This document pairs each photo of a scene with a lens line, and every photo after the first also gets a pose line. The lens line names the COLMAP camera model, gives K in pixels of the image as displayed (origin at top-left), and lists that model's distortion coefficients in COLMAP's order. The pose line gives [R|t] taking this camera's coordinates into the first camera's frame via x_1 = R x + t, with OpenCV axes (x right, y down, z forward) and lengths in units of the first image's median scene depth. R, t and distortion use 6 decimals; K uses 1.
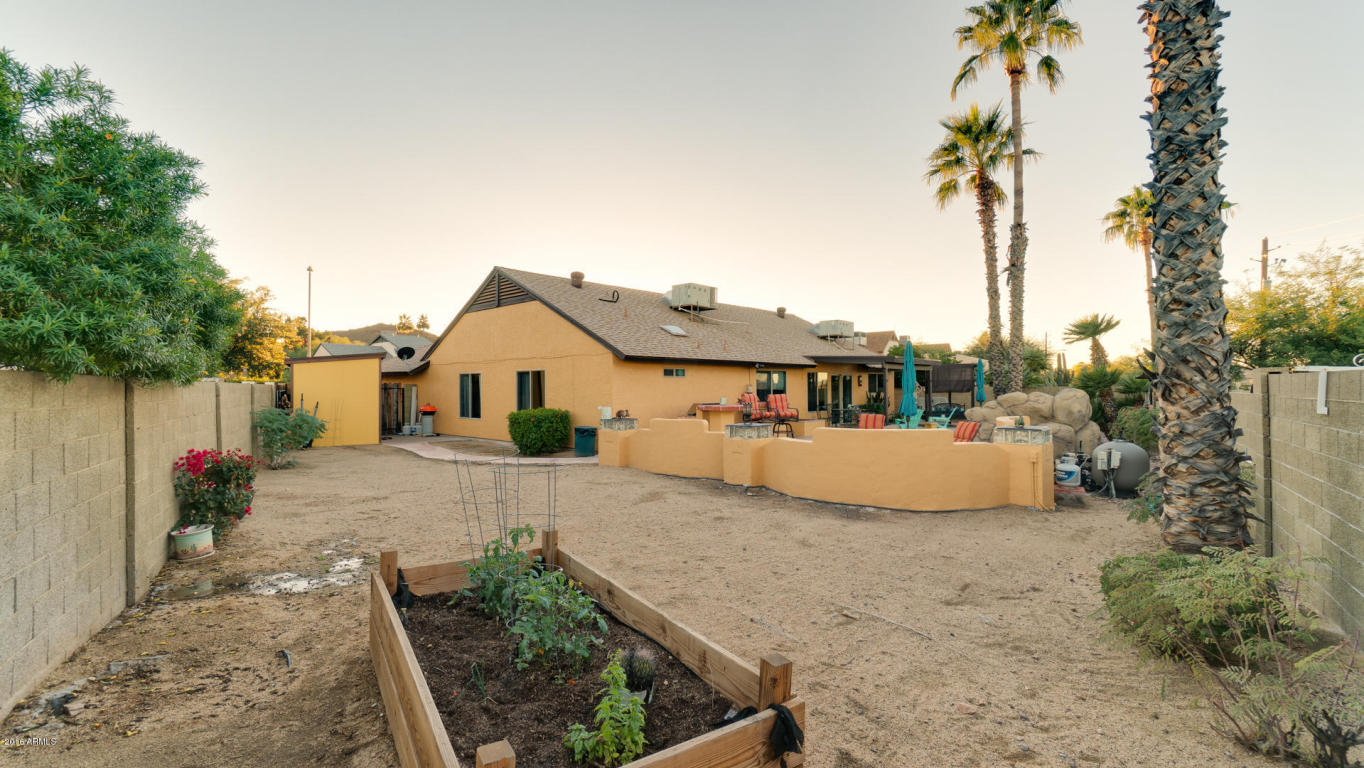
lens RADIAL K [[584.4, 0, 681.5], [0, 584.4, 380.7], [0, 0, 1]] dist [-0.007147, 0.001991]
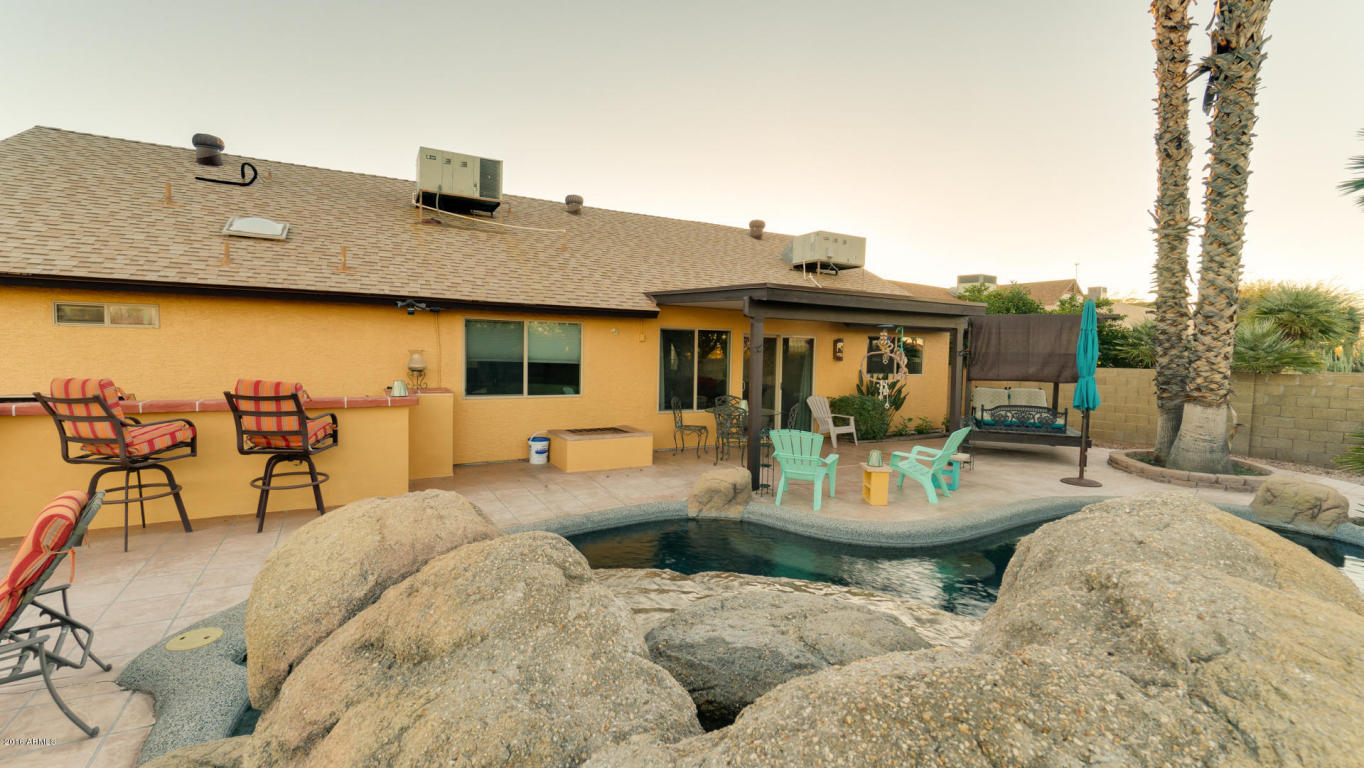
lens RADIAL K [[584.4, 0, 684.1], [0, 584.4, 380.9], [0, 0, 1]] dist [-0.007147, 0.001991]
pose [[0.951042, 0.040990, -0.306332, 0.362685], [-0.022547, 0.997727, 0.063504, -0.002035], [0.308239, -0.053488, 0.949804, 0.528653]]
